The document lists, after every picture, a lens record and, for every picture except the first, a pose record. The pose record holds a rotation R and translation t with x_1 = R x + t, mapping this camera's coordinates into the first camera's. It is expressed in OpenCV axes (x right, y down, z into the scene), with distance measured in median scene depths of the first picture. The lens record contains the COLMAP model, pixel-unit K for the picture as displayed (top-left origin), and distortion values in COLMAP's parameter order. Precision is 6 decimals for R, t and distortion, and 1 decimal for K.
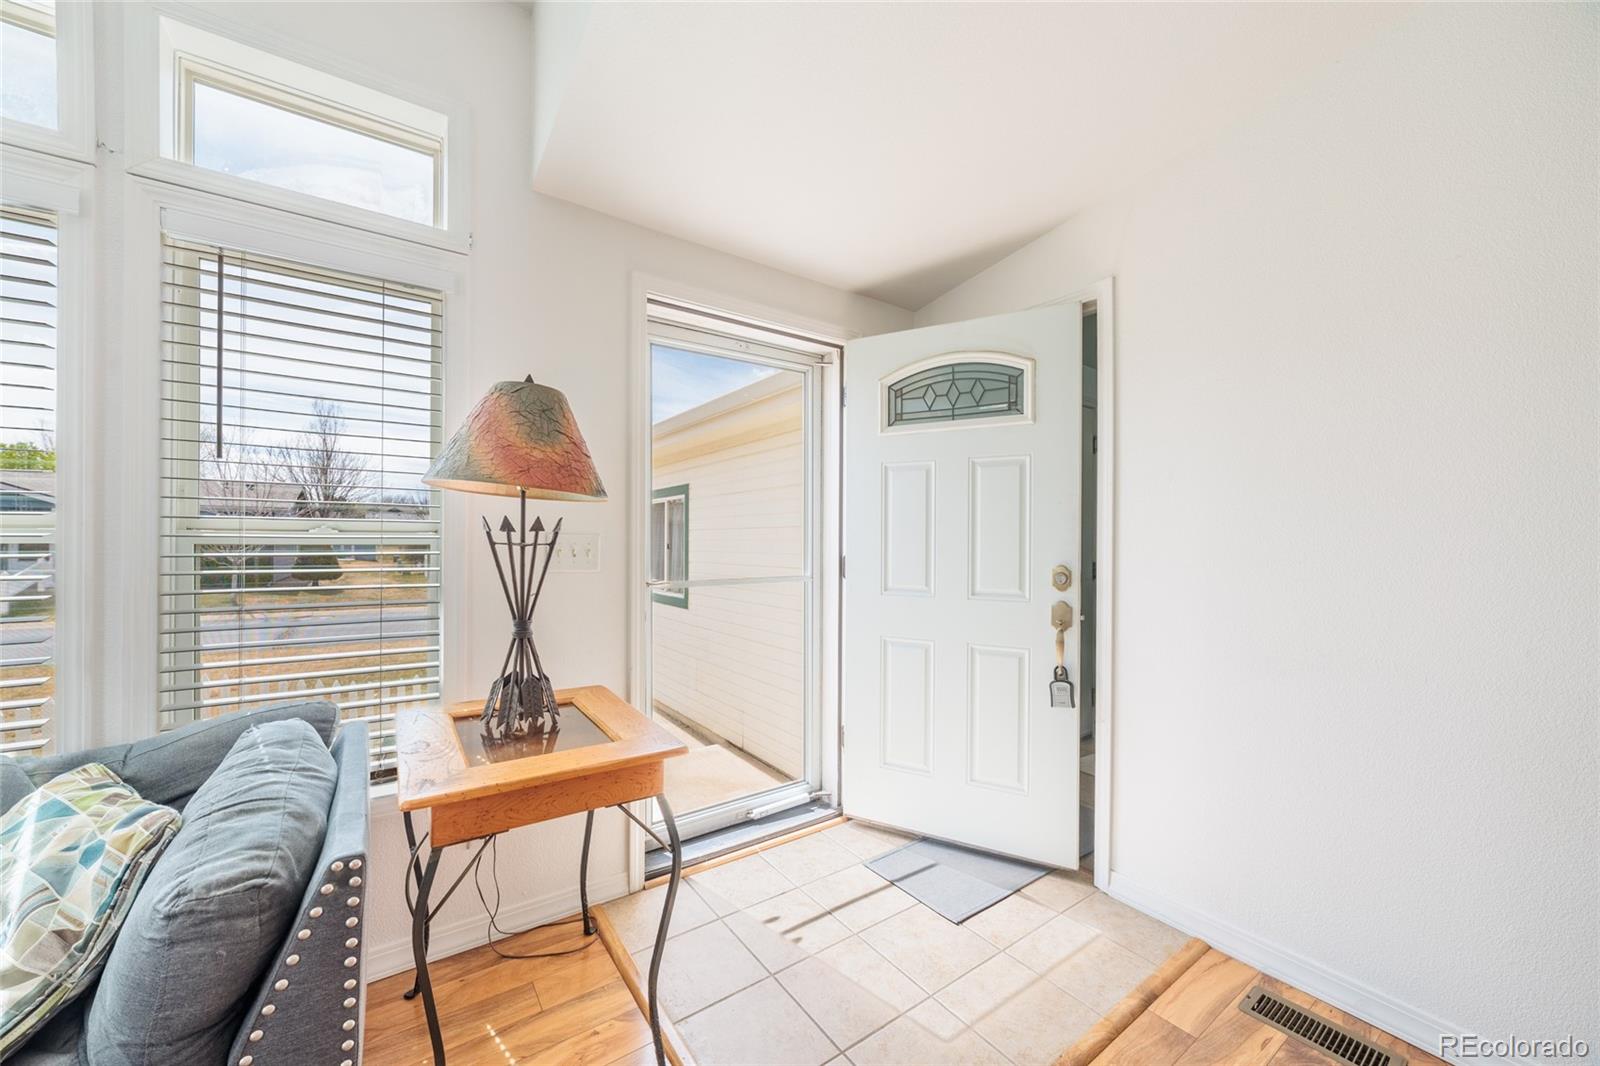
lens RADIAL K [[601.4, 0, 792.8], [0, 601.4, 539.1], [0, 0, 1]] dist [-0.002009, 0.000298]
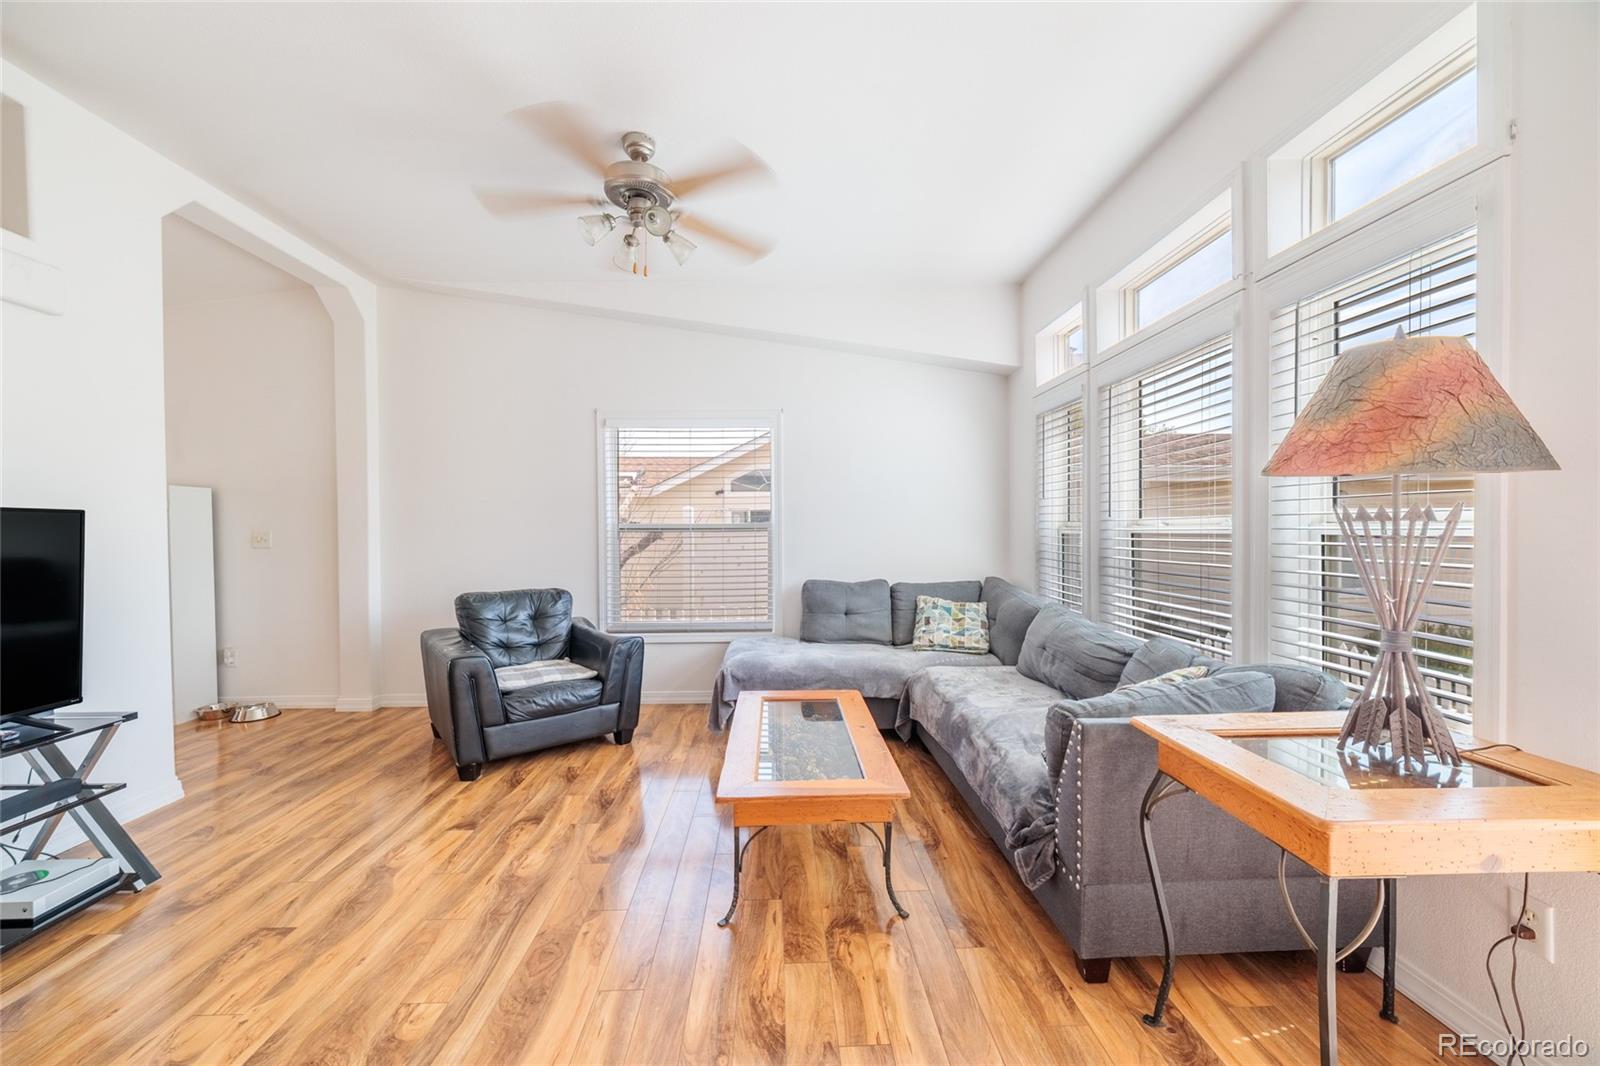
lens RADIAL K [[601.4, 0, 792.8], [0, 601.4, 539.1], [0, 0, 1]] dist [-0.002009, 0.000298]
pose [[-0.534689, 0.013107, -0.844947, 0.478451], [0.004115, 0.999908, 0.012907, -0.000226], [0.845039, 0.003425, -0.534694, 0.545022]]
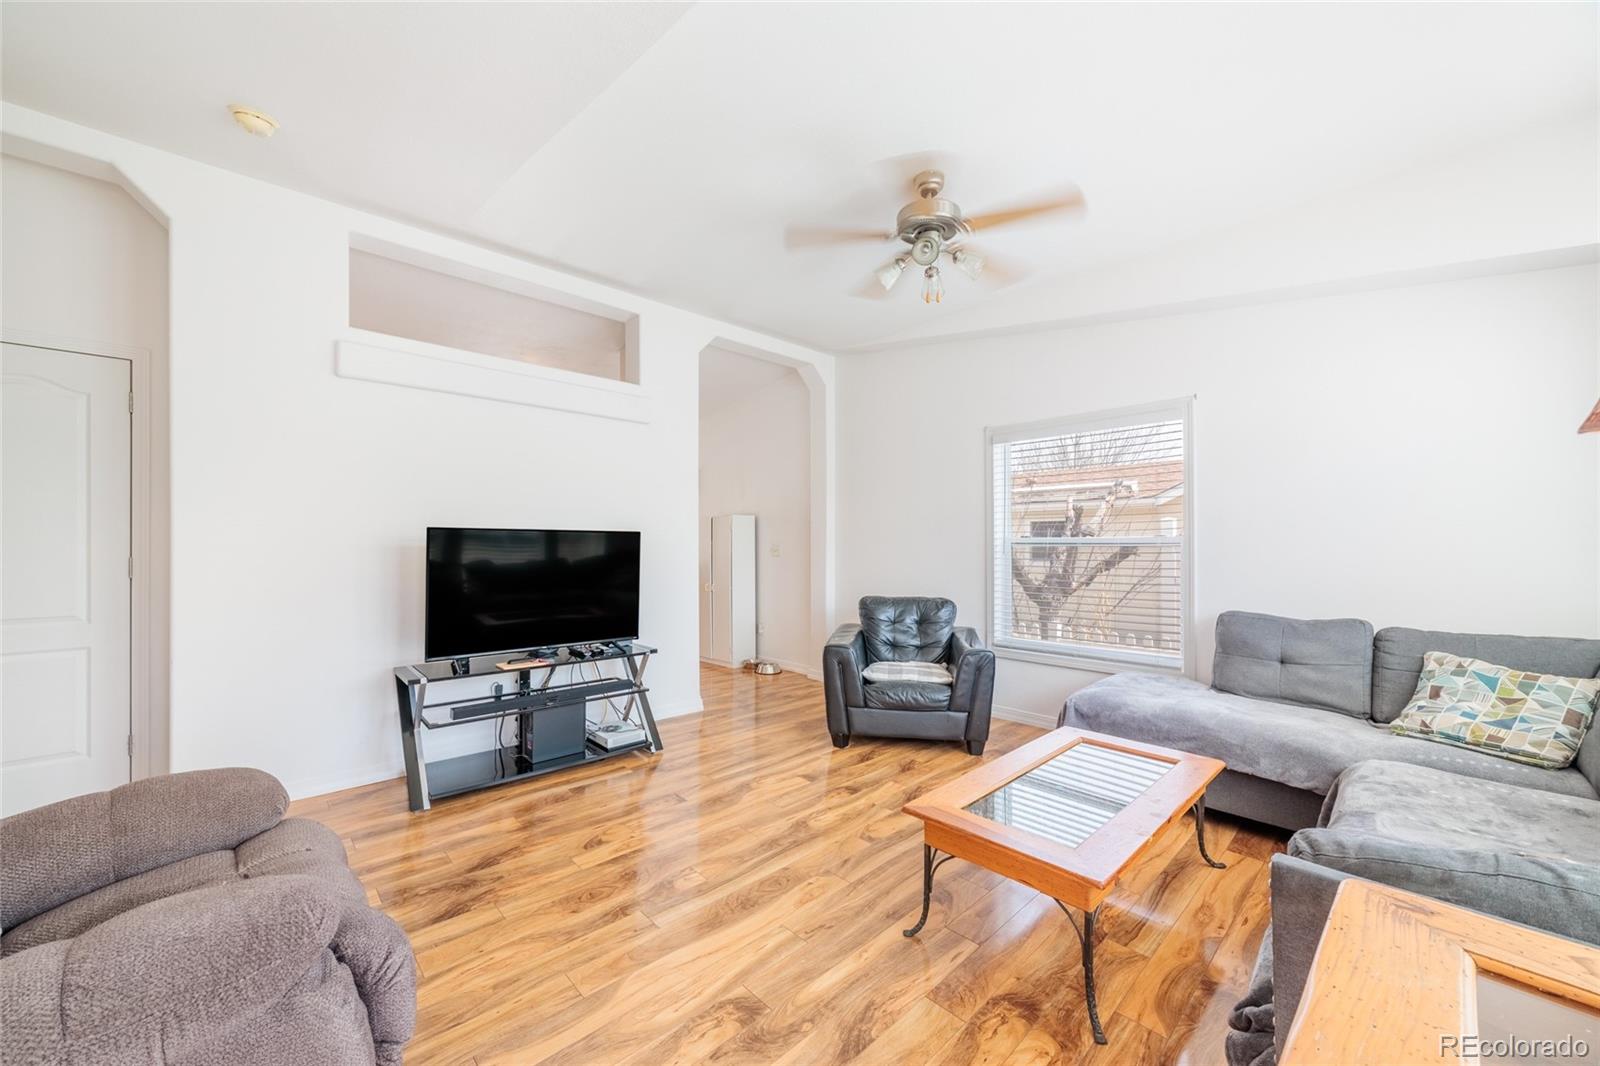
lens RADIAL K [[599.8, 0, 794.4], [0, 599.8, 542.6], [0, 0, 1]] dist [-0.000790, 0.000350]
pose [[-0.988245, -0.003477, -0.152841, 0.101854], [-0.002680, 0.999982, -0.005419, -0.000668], [0.152857, -0.004945, -0.988236, 0.843859]]
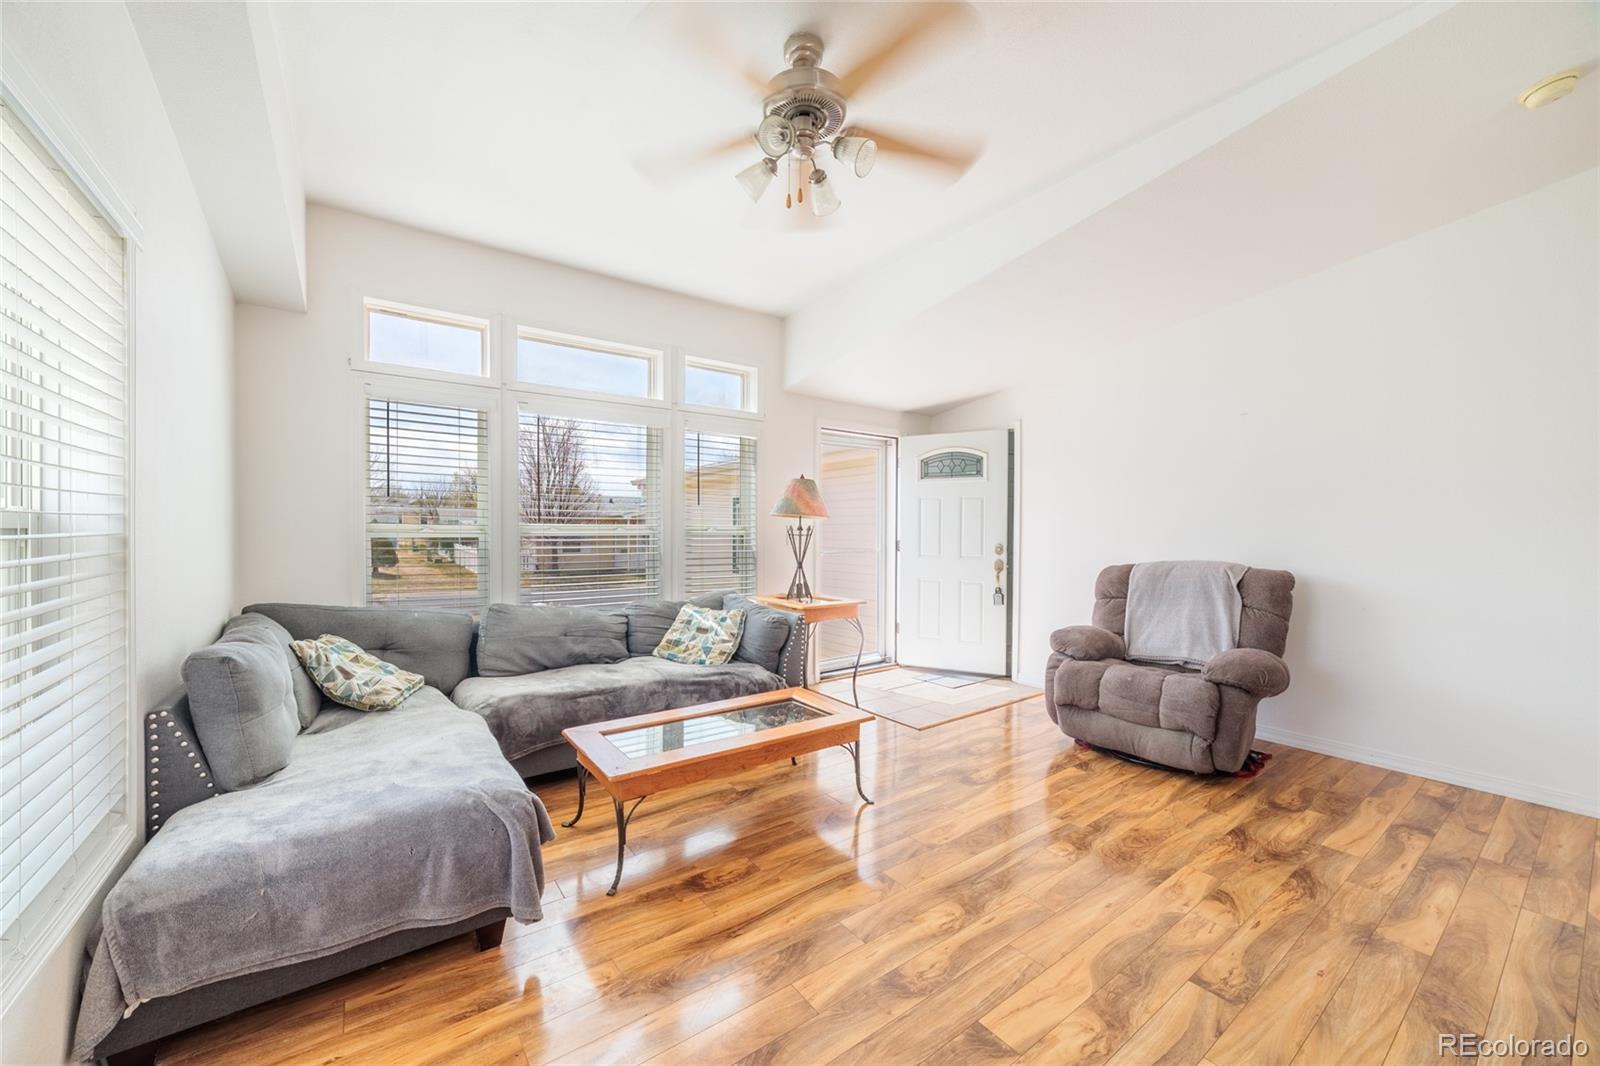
lens RADIAL K [[604.6, 0, 796.8], [0, 604.6, 538.9], [0, 0, 1]] dist [0.000336, 0.000318]
pose [[0.999505, -0.002646, 0.031363, -0.399439], [0.002150, 0.999873, 0.015821, -0.013190], [-0.031401, -0.015746, 0.999383, -1.291008]]
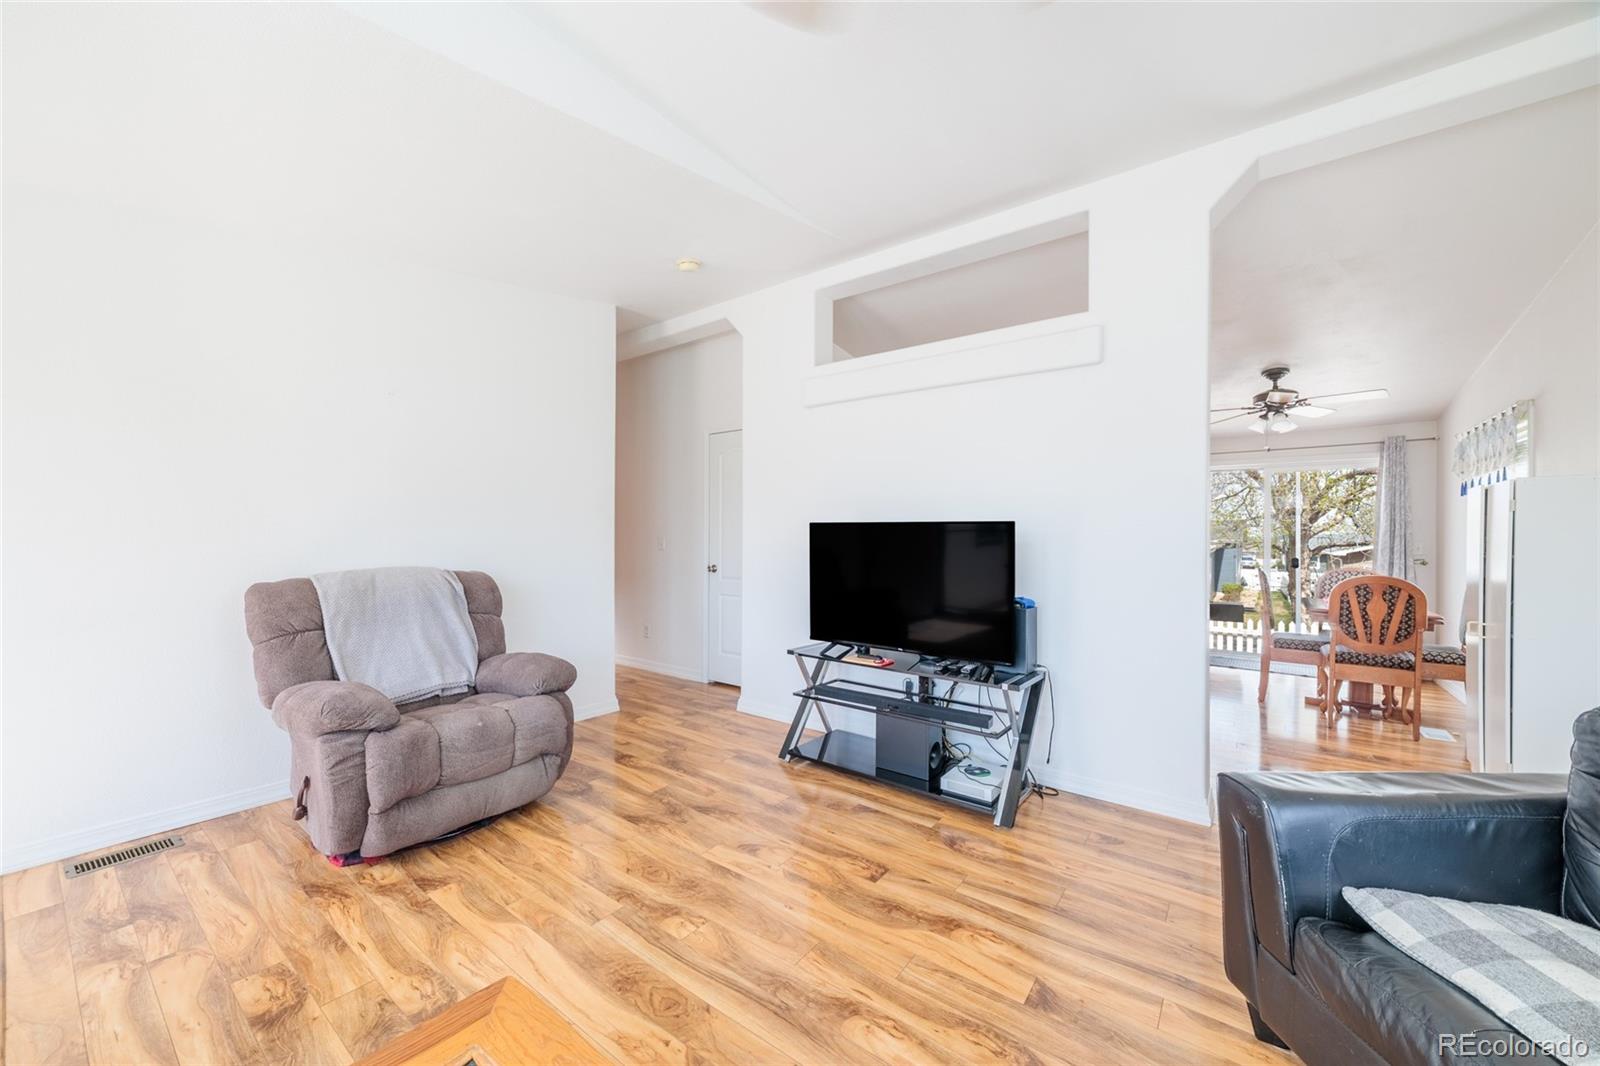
lens RADIAL K [[604.6, 0, 796.8], [0, 604.6, 538.9], [0, 0, 1]] dist [0.000336, 0.000318]
pose [[-0.319865, -0.006687, 0.947439, -0.777712], [-0.010871, 0.999935, 0.003387, -0.002483], [-0.947401, -0.009217, -0.319917, -0.078472]]
